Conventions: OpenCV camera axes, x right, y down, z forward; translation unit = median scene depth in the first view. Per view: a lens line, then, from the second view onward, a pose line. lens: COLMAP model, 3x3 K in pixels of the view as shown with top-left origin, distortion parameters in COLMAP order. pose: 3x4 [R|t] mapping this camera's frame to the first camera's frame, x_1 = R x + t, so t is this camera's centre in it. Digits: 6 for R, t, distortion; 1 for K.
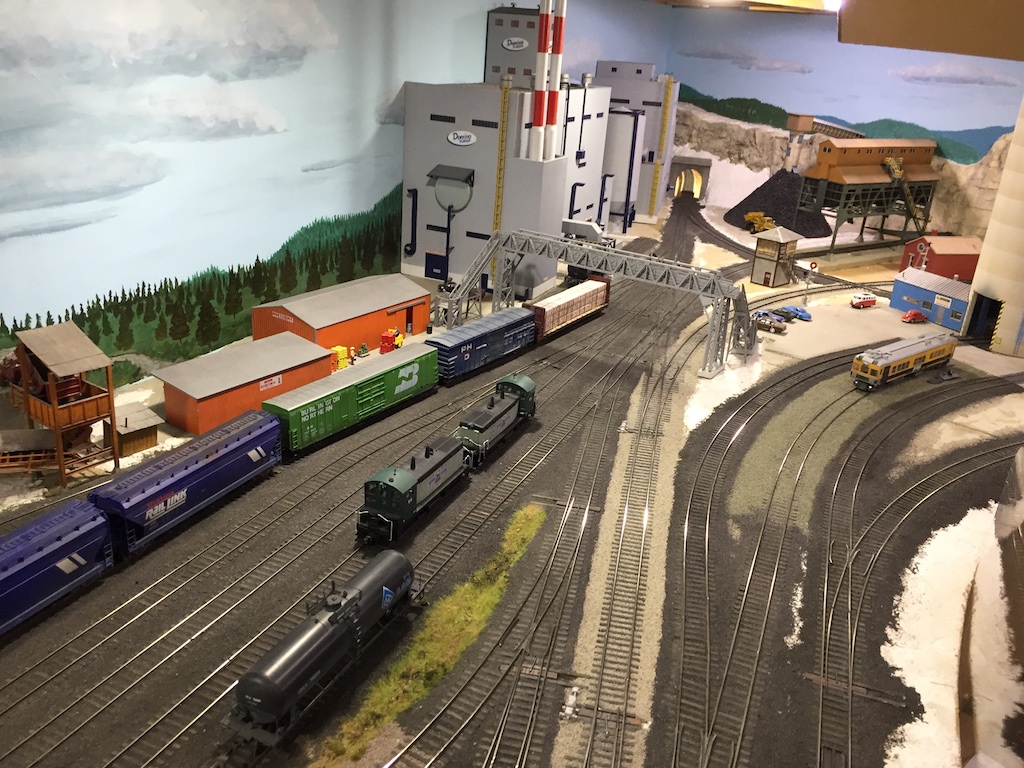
lens RADIAL K [[875.7, 0, 512.8], [0, 875.7, 382.7], [0, 0, 1]] dist [0.002298, -0.002158]
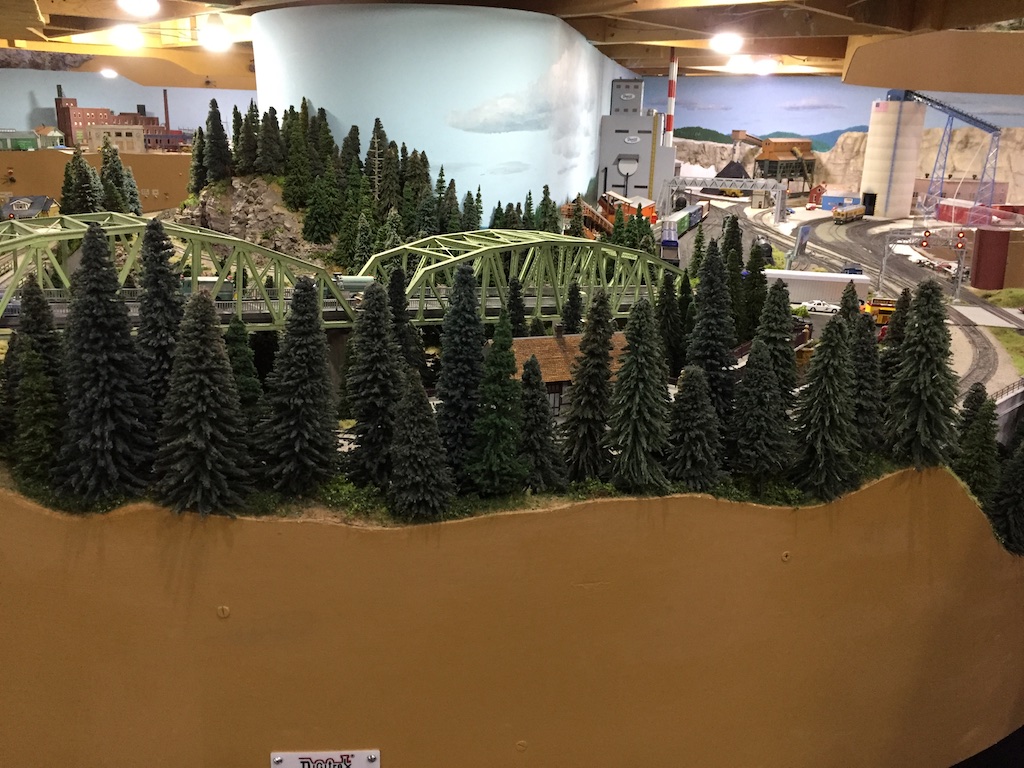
lens RADIAL K [[875.7, 0, 510.6], [0, 875.7, 384.5], [0, 0, 1]] dist [0.002298, -0.002158]
pose [[0.971419, -0.118673, 0.205575, -0.612005], [0.133596, 0.989203, -0.060251, 0.280663], [-0.196205, 0.085993, 0.976785, -0.680399]]
